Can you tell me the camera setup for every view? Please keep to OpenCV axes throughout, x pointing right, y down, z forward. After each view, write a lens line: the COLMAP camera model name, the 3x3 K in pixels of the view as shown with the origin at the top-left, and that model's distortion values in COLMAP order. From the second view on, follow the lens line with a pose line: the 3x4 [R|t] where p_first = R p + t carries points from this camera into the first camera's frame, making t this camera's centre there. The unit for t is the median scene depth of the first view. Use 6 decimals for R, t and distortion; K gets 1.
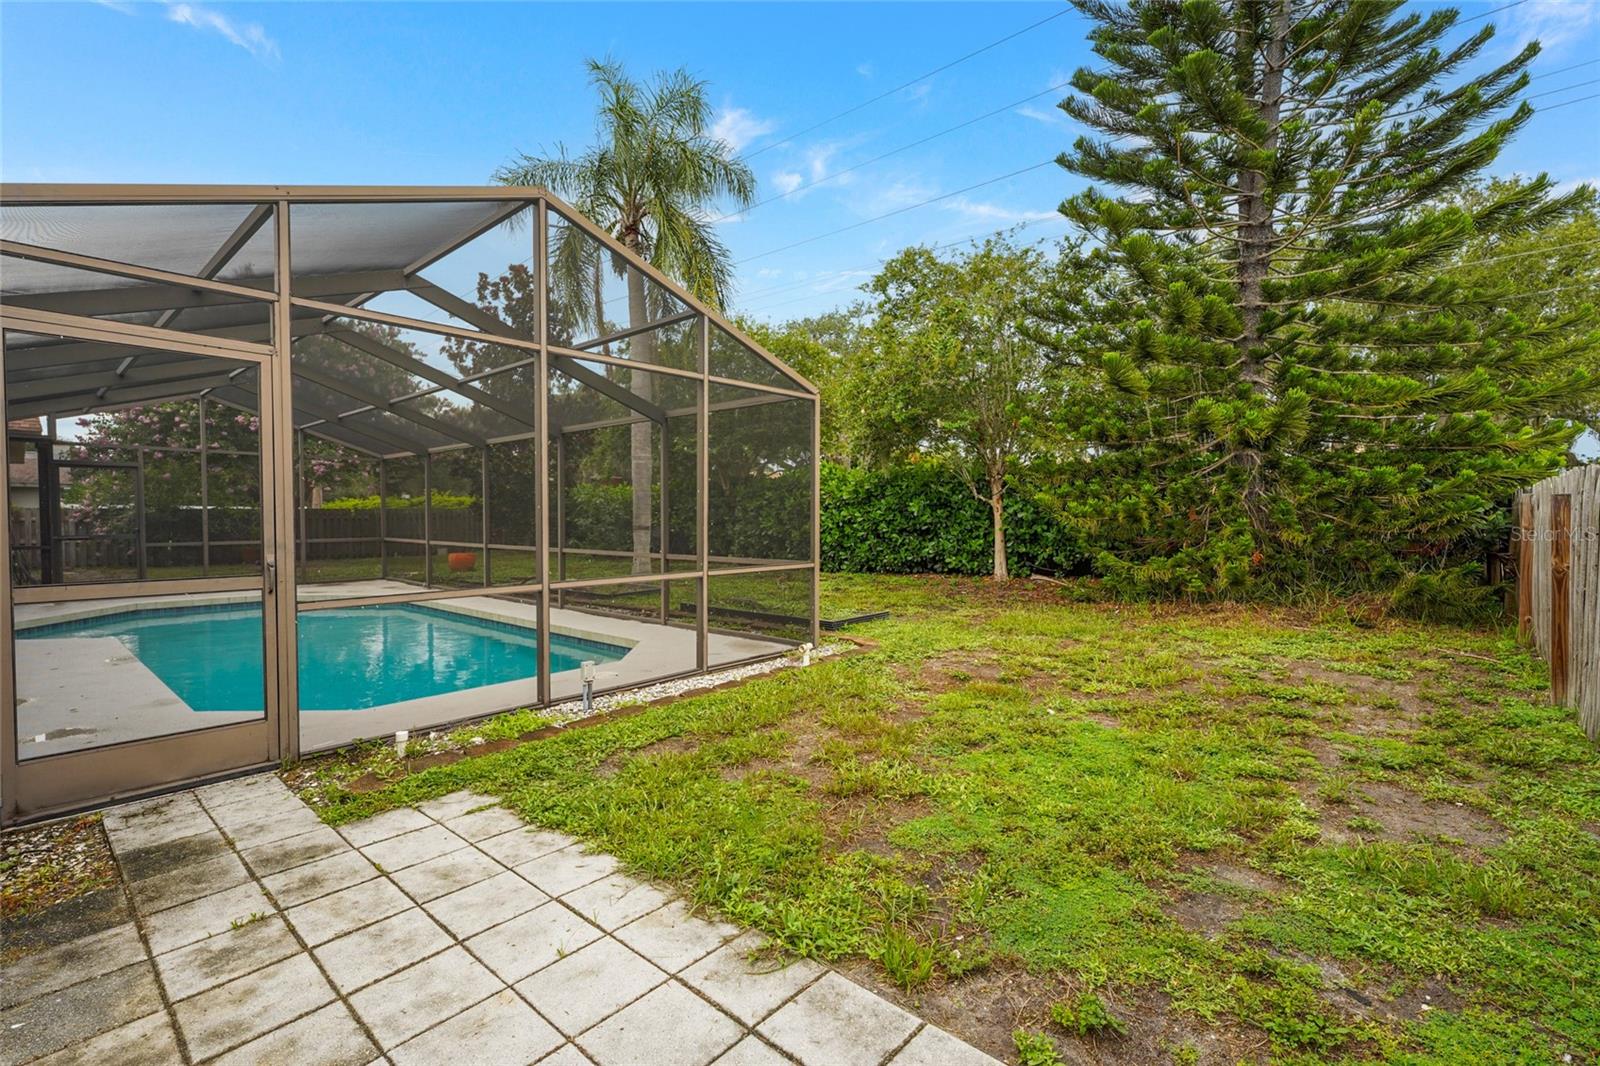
lens RADIAL K [[709.8, 0, 804.0], [0, 709.8, 541.1], [0, 0, 1]] dist [-0.001736, 0.000198]
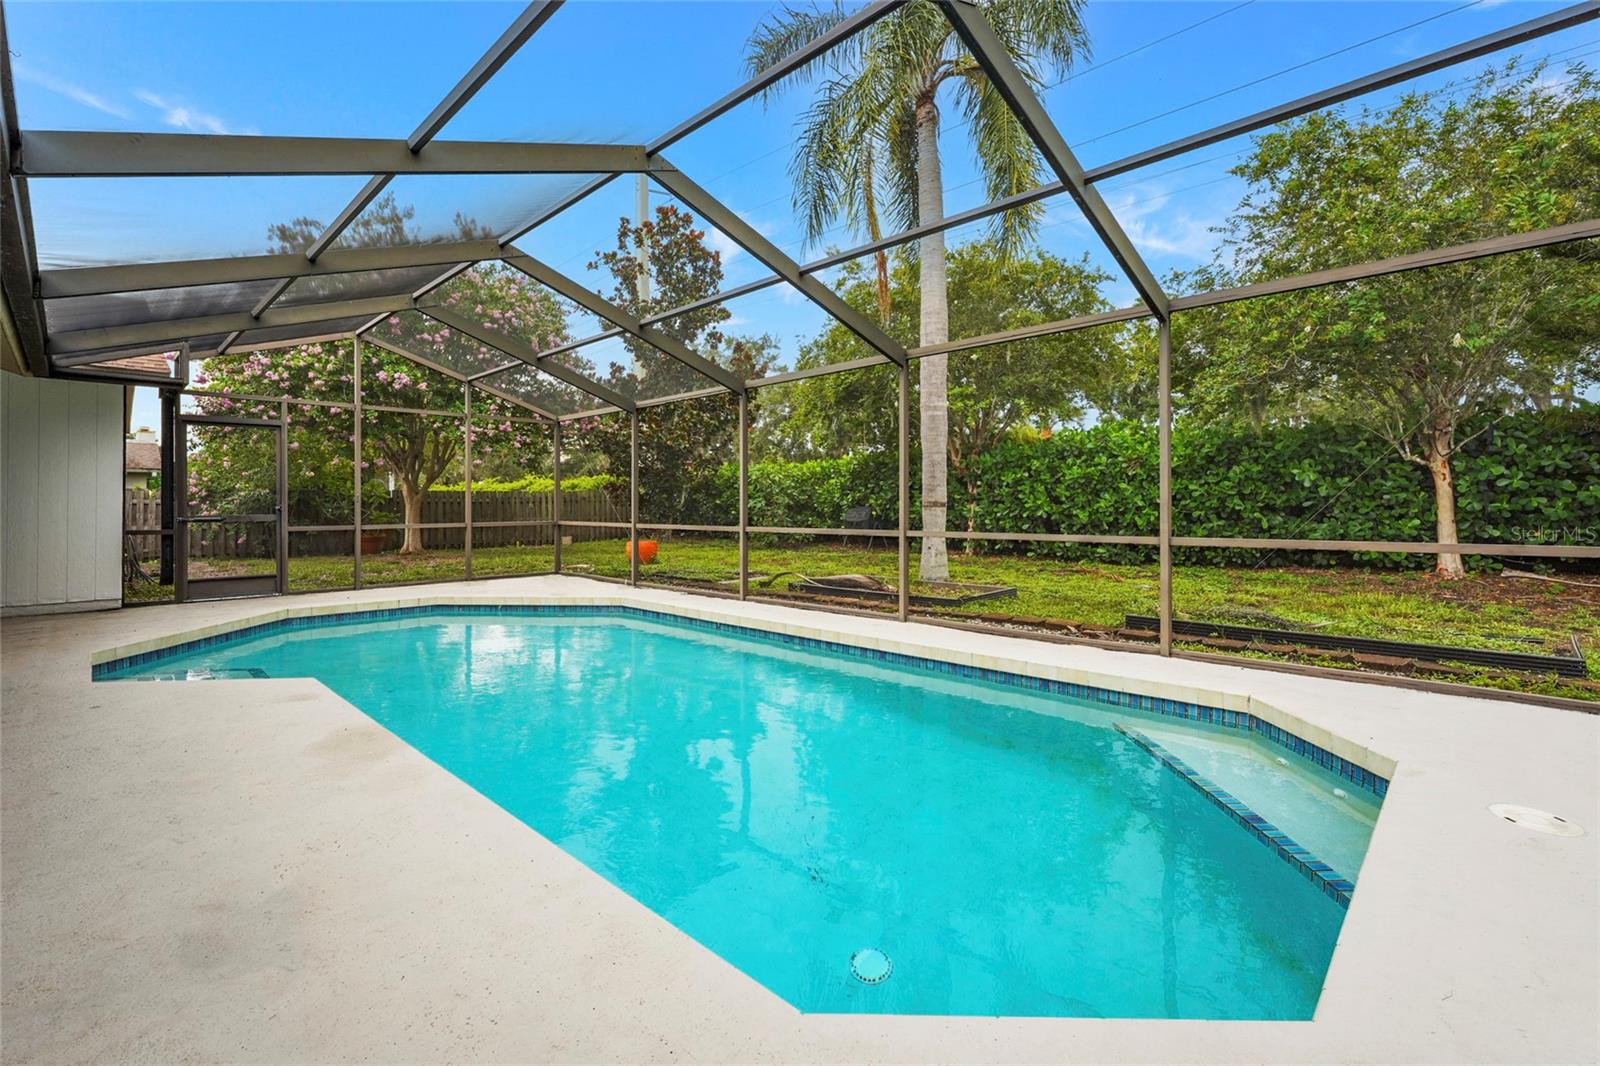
lens RADIAL K [[709.8, 0, 796.7], [0, 709.8, 516.1], [0, 0, 1]] dist [-0.001736, 0.000198]
pose [[0.998386, -0.003490, -0.056692, -0.286077], [0.002328, 0.999786, -0.020537, 0.006792], [0.056752, 0.020372, 0.998180, 0.227521]]
